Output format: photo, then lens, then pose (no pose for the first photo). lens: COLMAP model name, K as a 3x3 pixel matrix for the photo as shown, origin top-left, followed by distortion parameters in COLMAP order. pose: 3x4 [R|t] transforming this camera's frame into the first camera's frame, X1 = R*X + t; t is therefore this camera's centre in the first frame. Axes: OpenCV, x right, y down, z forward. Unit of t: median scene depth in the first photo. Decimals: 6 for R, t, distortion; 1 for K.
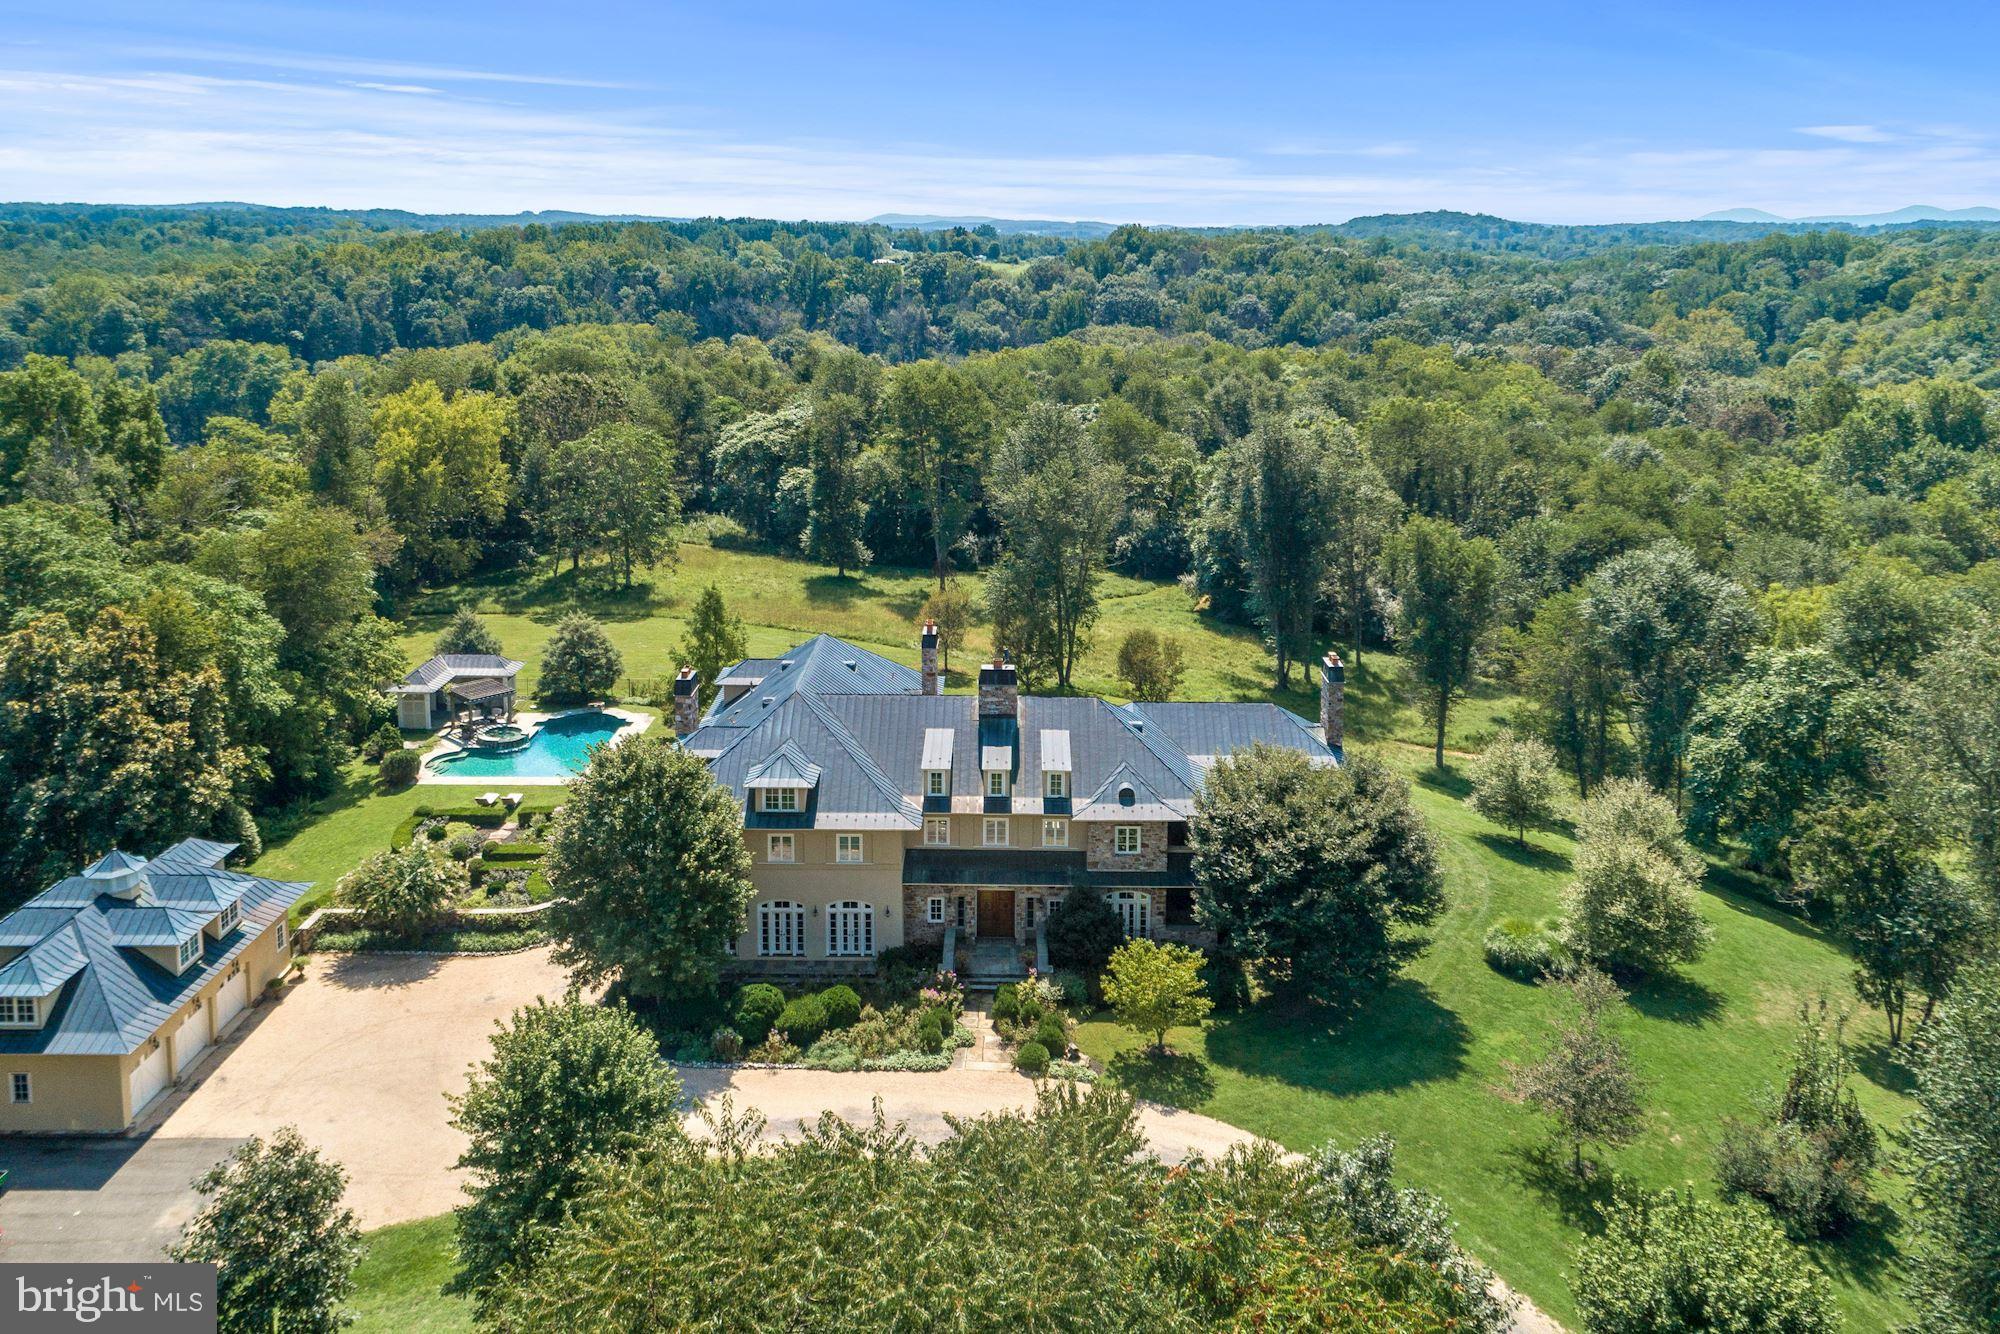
lens RADIAL K [[1514.9, 0, 1009.7], [0, 1514.9, 472.1], [0, 0, 1]] dist [0.021900, 0.003884]
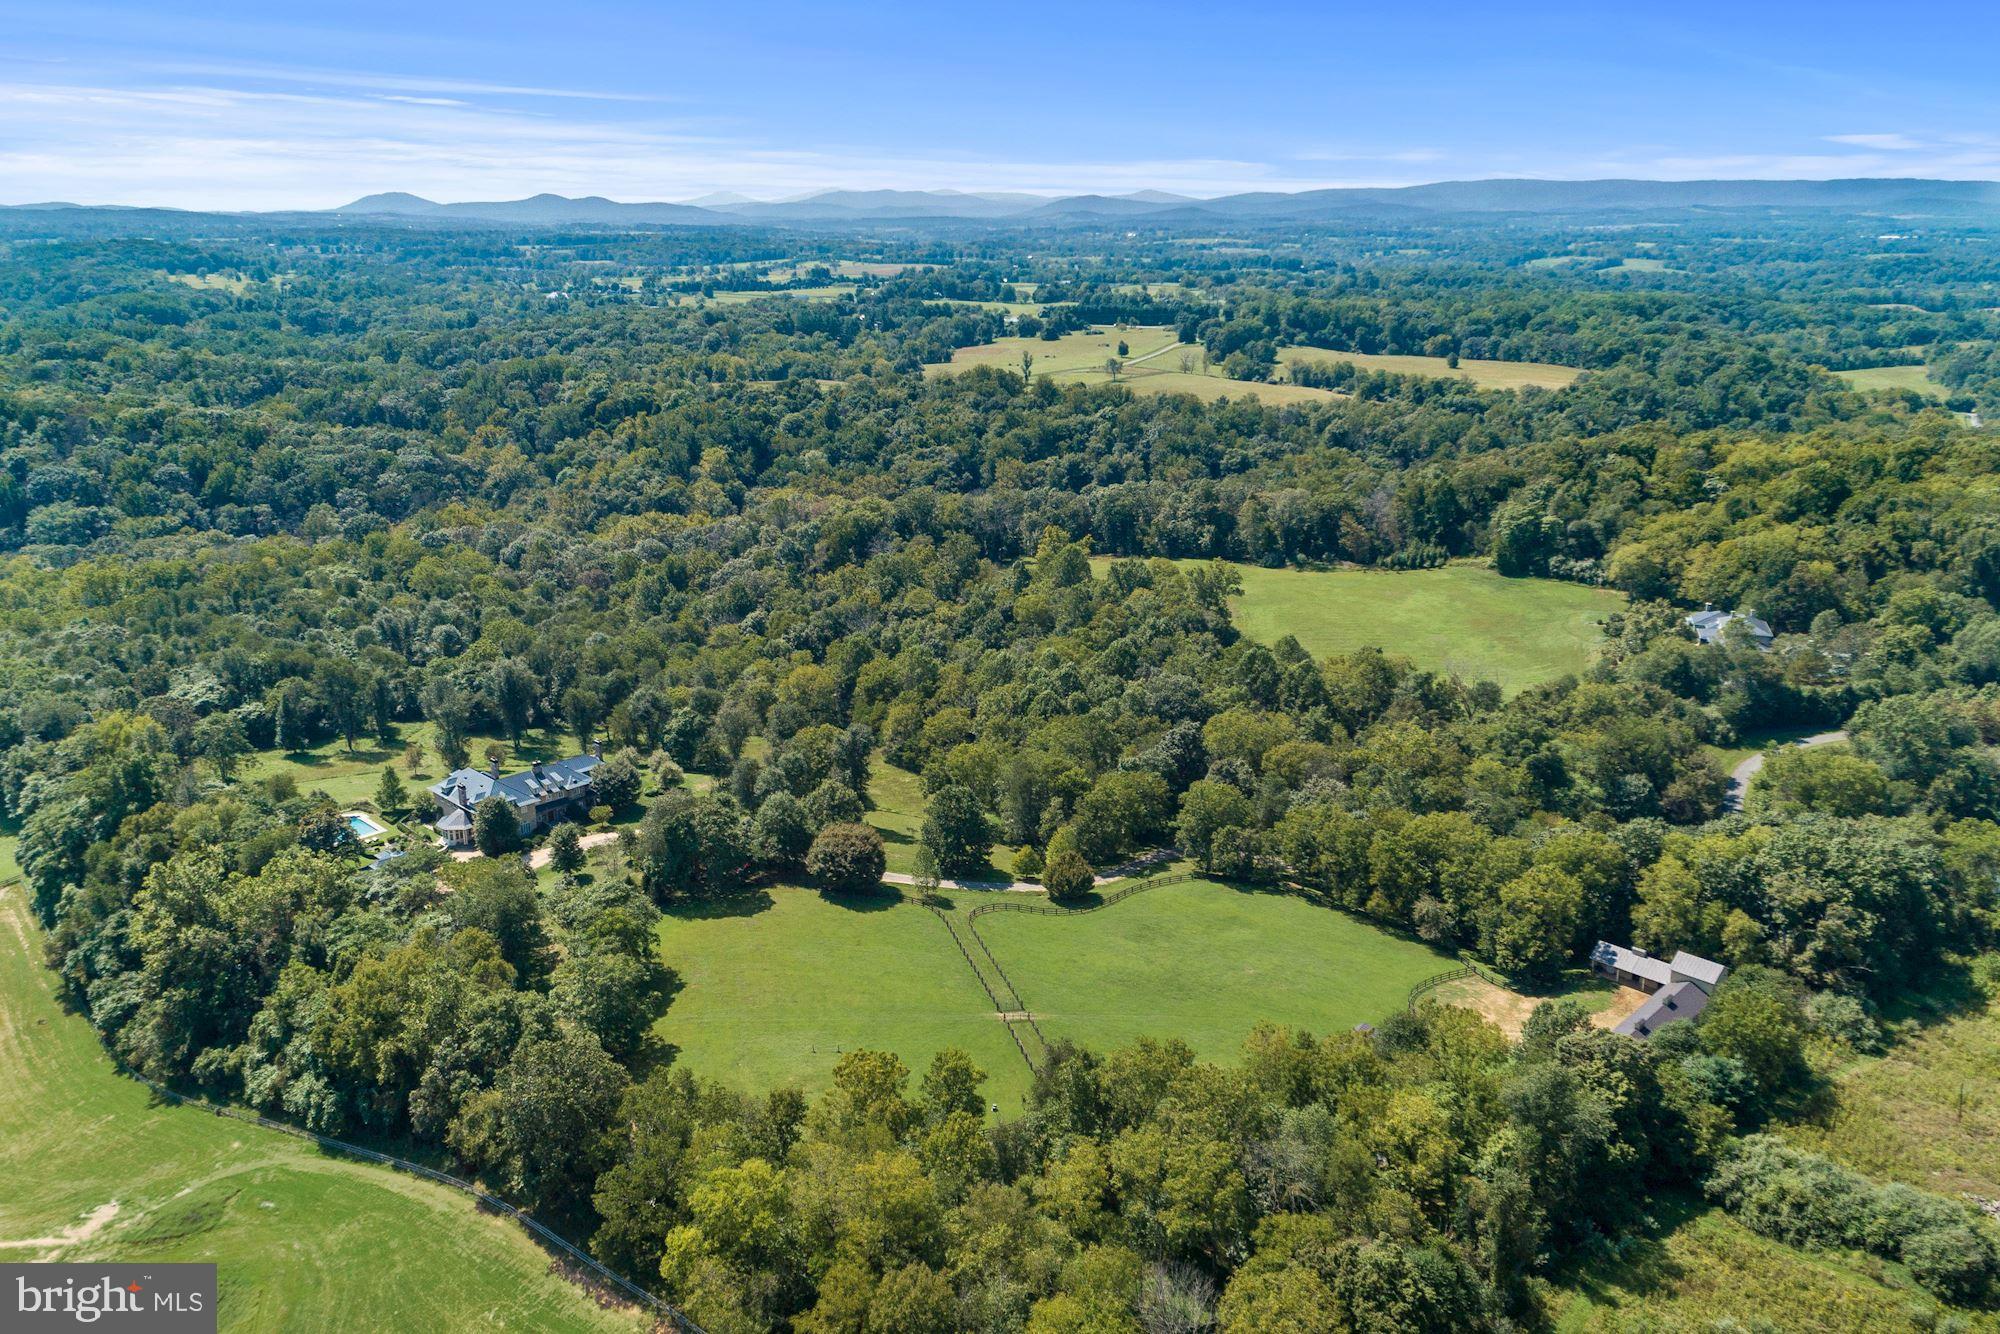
lens RADIAL K [[1531.5, 0, 1001.6], [0, 1531.5, 548.1], [0, 0, 1]] dist [0.025837, 0.012184]
pose [[0.686874, -0.160255, 0.708889, -2.197135], [0.112397, 0.987075, 0.114238, -0.859734], [-0.718033, 0.001210, 0.696008, -3.120963]]
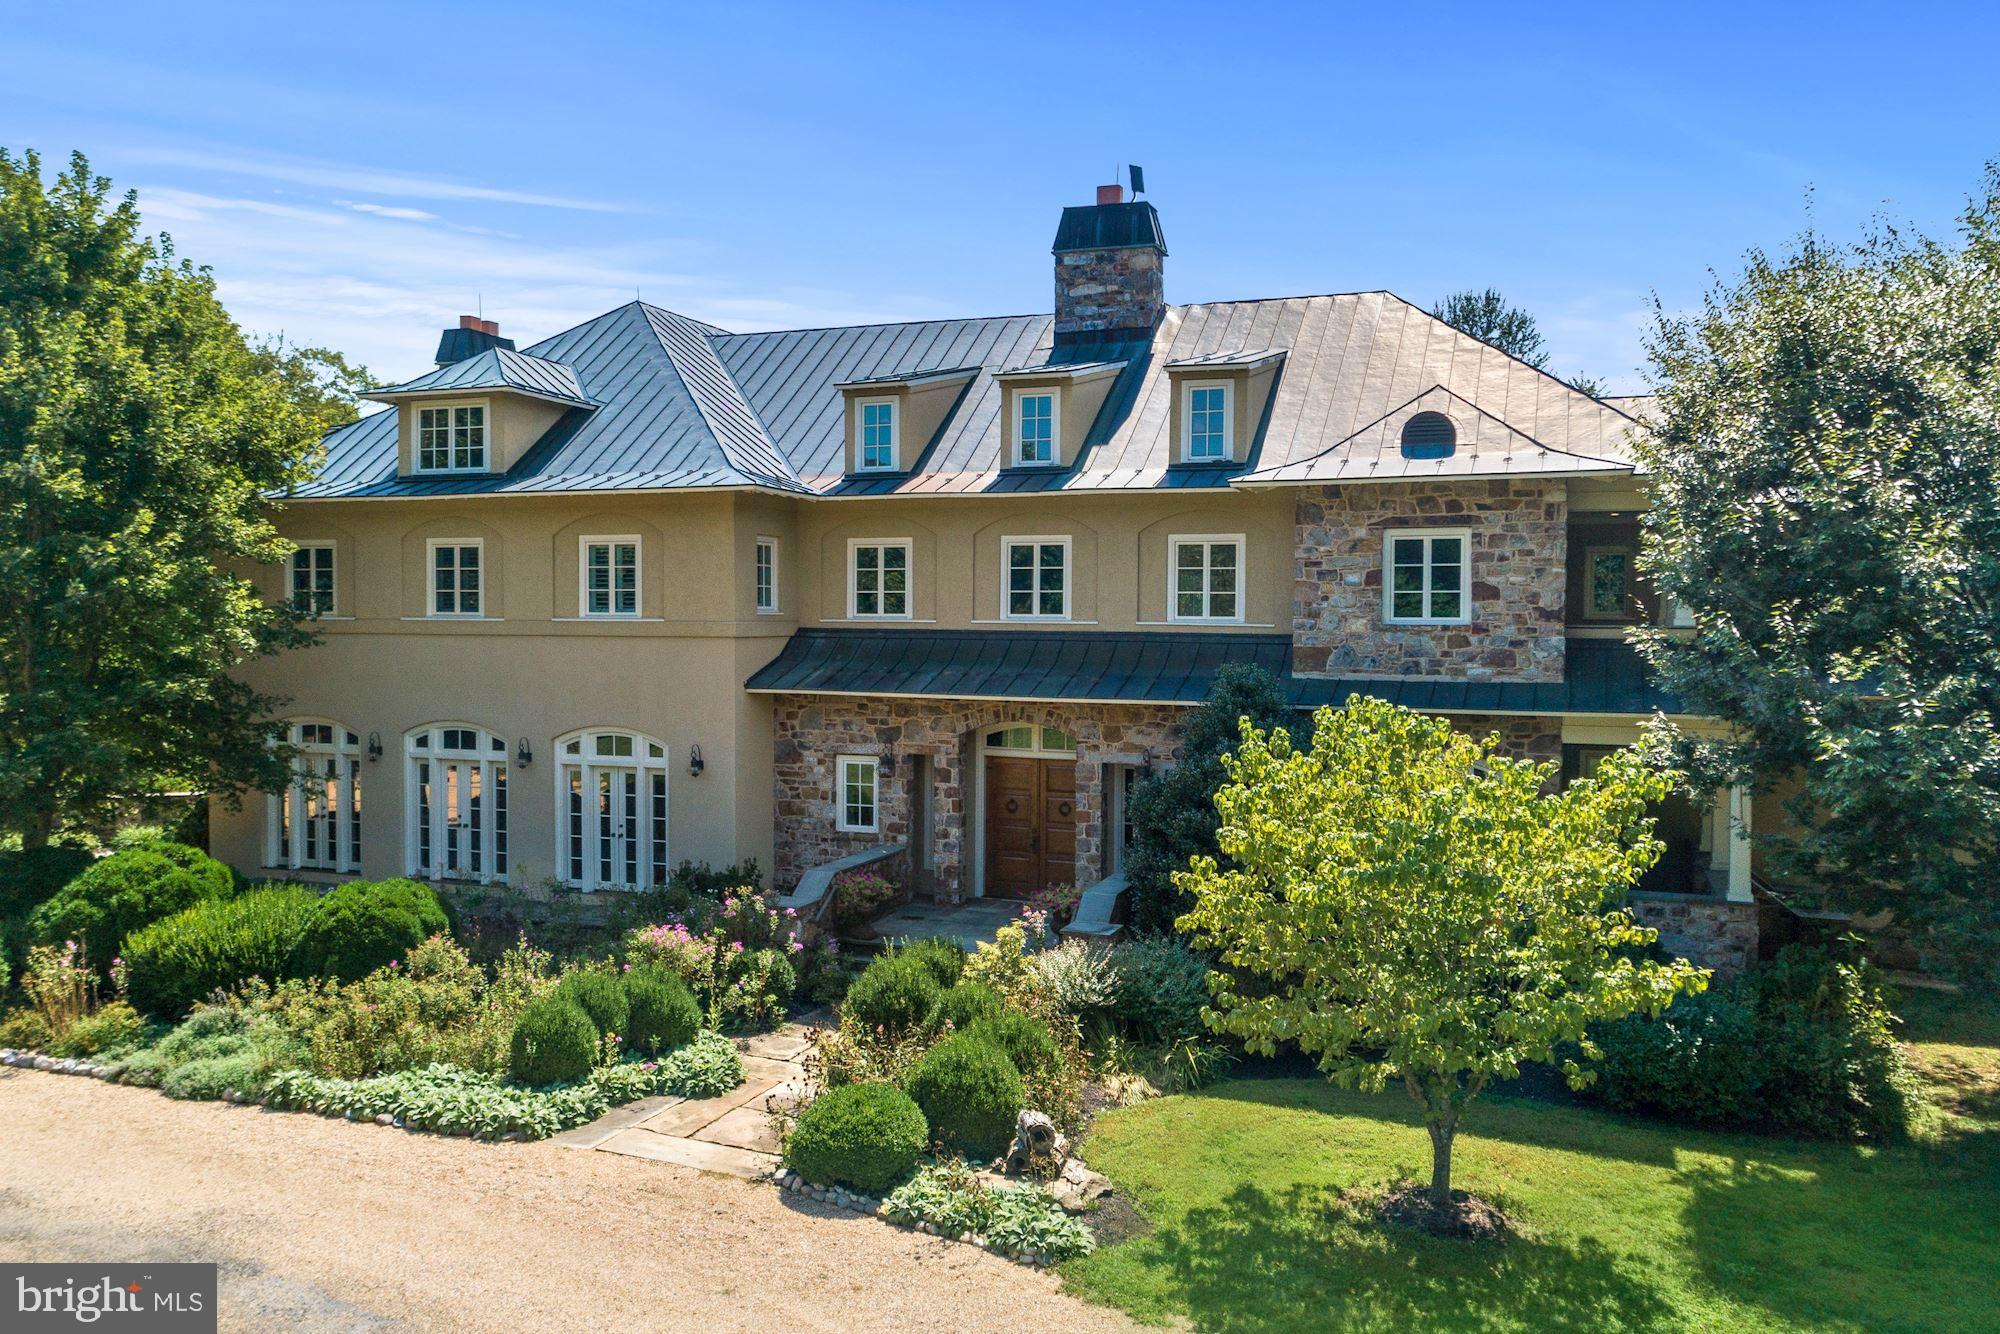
lens RADIAL K [[1487.6, 0, 1025.6], [0, 1487.6, 699.6], [0, 0, 1]] dist [0.010269, 0.010266]
pose [[0.942728, 0.020285, -0.332946, 0.101861], [-0.055063, 0.993919, -0.095355, 0.300615], [0.328987, 0.108227, 0.938112, 0.698256]]
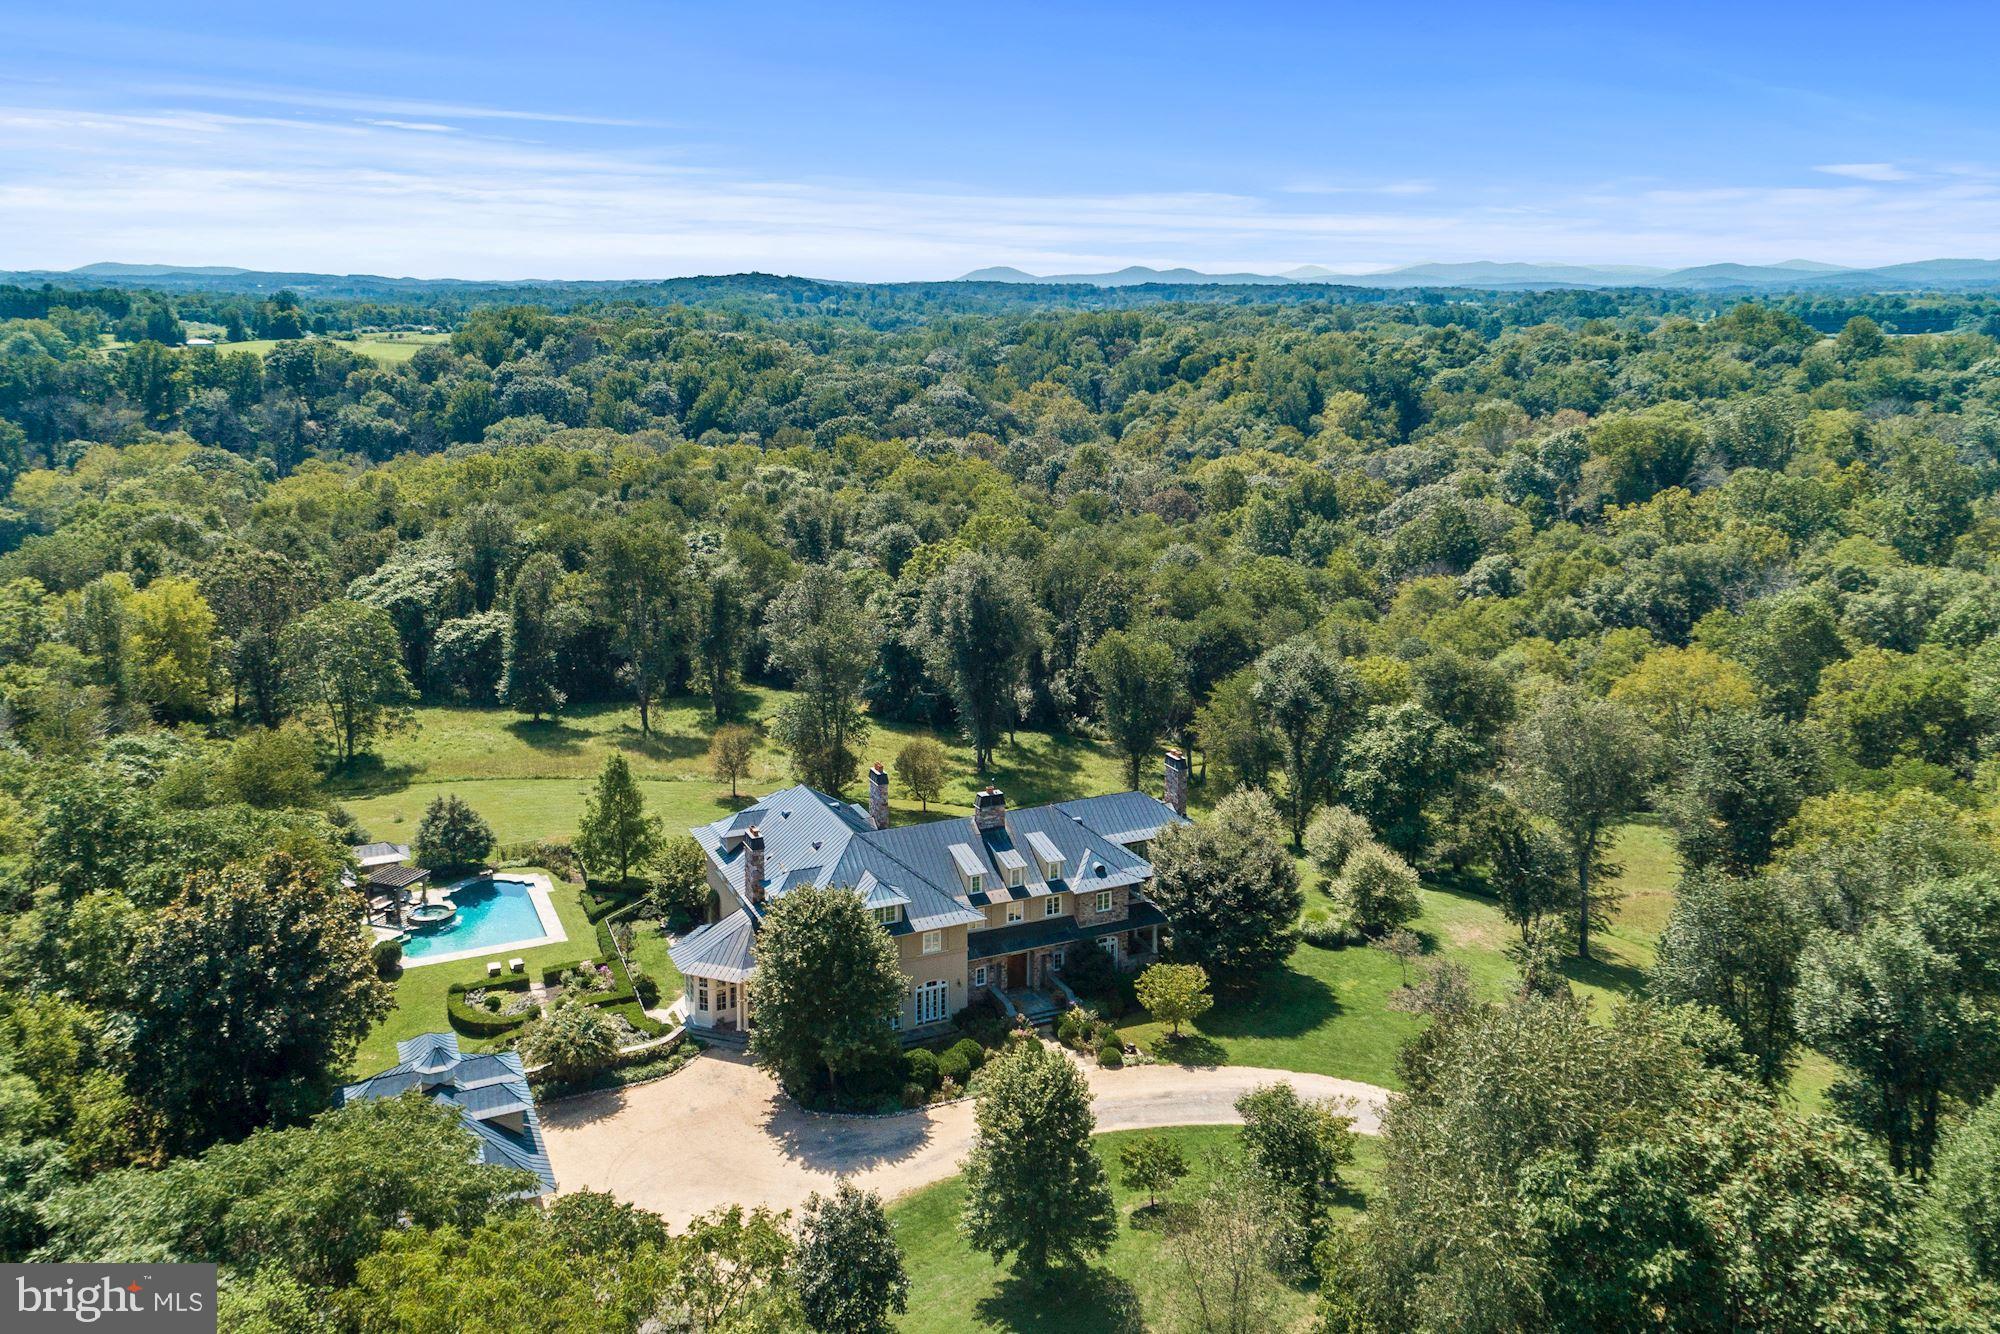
lens RADIAL K [[1531.5, 0, 1001.6], [0, 1531.5, 548.1], [0, 0, 1]] dist [0.025837, 0.012184]
pose [[0.902088, -0.071352, 0.425612, -0.600030], [0.065821, 0.997447, 0.027709, -0.135582], [-0.426503, 0.003019, 0.904481, -0.264508]]
